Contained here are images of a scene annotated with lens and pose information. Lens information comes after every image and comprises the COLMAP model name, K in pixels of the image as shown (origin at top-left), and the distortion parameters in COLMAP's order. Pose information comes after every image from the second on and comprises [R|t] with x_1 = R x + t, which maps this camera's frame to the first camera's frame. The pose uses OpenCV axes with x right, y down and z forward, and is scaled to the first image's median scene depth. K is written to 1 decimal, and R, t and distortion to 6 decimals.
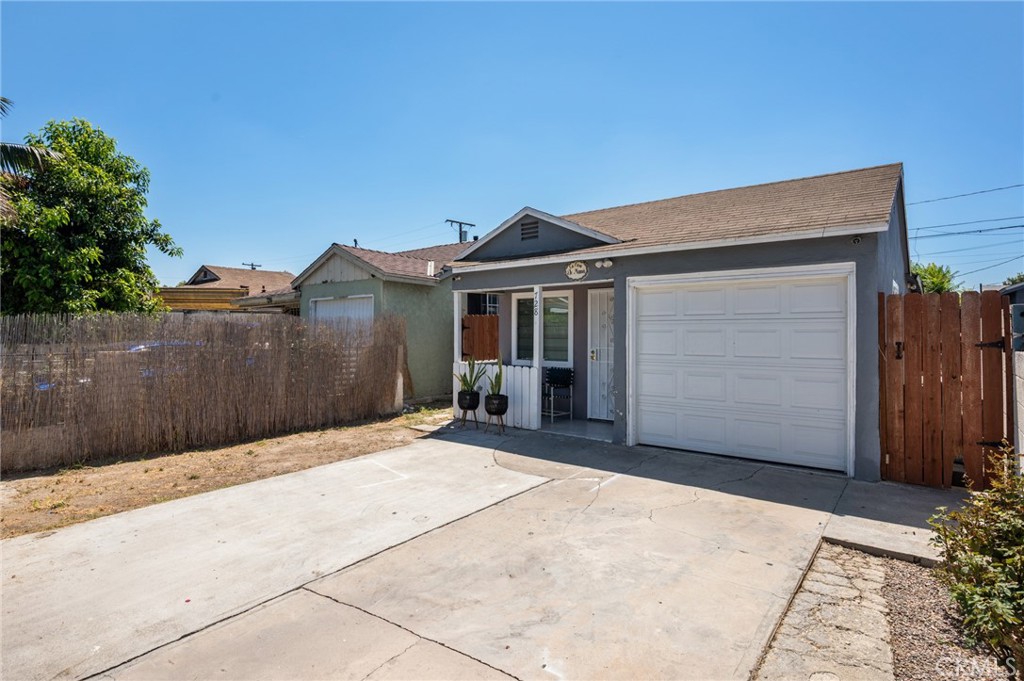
lens RADIAL K [[535.9, 0, 507.6], [0, 535.9, 329.7], [0, 0, 1]] dist [0.002059, 0.000132]
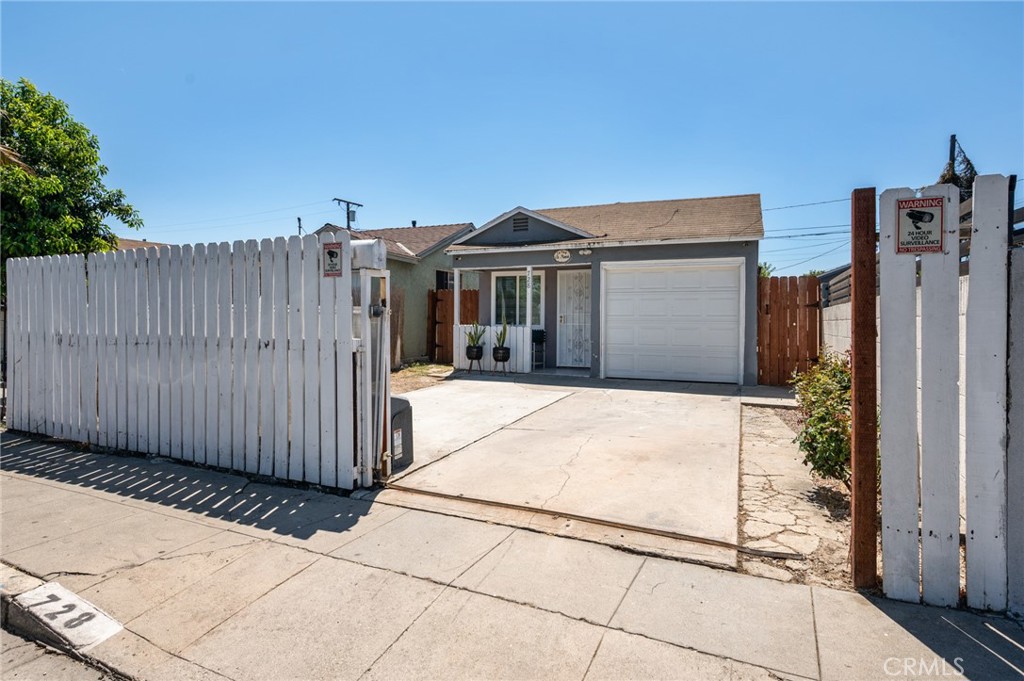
lens RADIAL K [[551.8, 0, 513.5], [0, 551.8, 320.4], [0, 0, 1]] dist [-0.005209, -0.000616]
pose [[0.963535, 0.004614, 0.267543, -0.390780], [-0.006854, 0.999949, 0.007439, 0.048813], [-0.267495, -0.009001, 0.963517, -0.360395]]
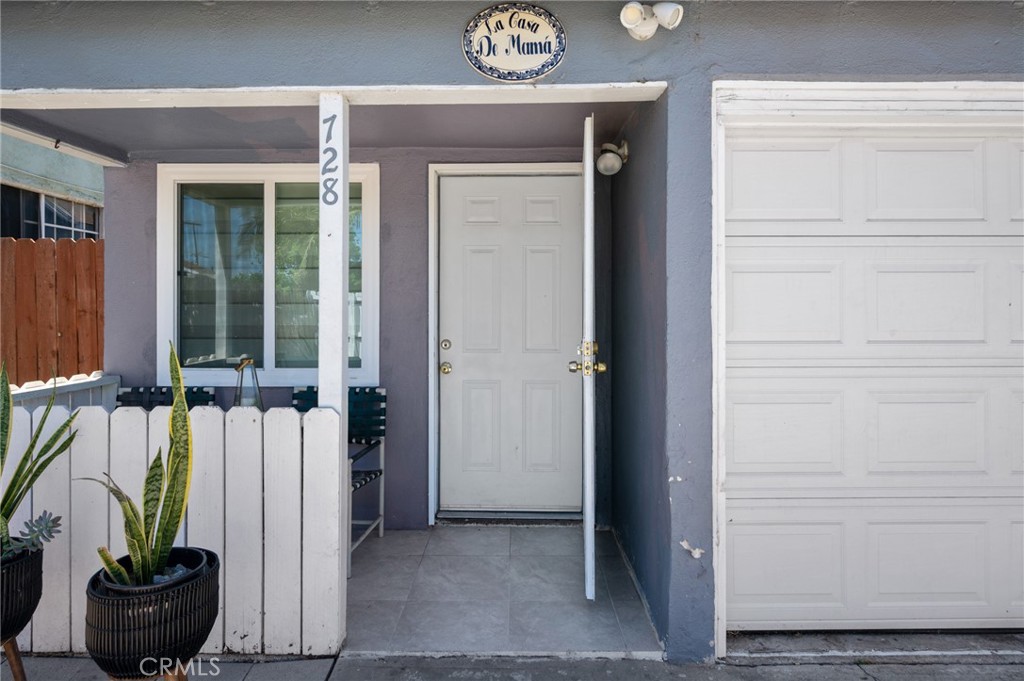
lens RADIAL K [[576.3, 0, 514.7], [0, 576.3, 310.4], [0, 0, 1]] dist [-0.000987, -0.000098]
pose [[0.779183, -0.001442, 0.626794, -0.056724], [-0.000456, 0.999996, 0.002868, 0.025442], [-0.626796, -0.002520, 0.779179, 0.803426]]
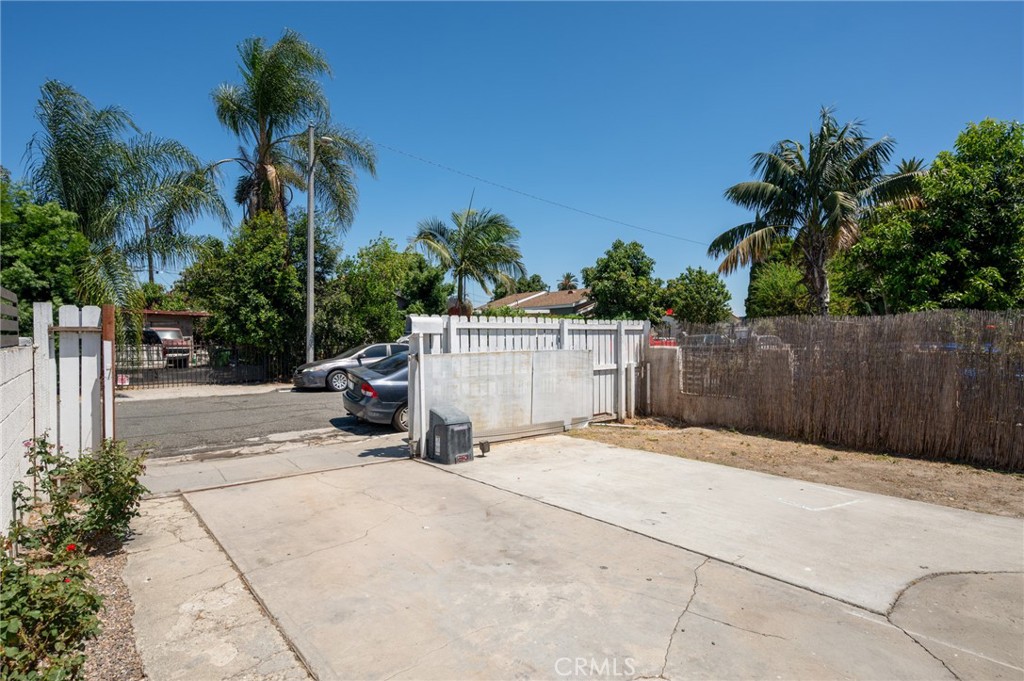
lens RADIAL K [[502.2, 0, 516.2], [0, 502.2, 344.8], [0, 0, 1]] dist [0.001486, 0.000174]
pose [[-0.183256, 0.016410, -0.982928, 0.480761], [0.004632, 0.999864, 0.015829, 0.009676], [0.983054, -0.001652, -0.183307, 0.579492]]
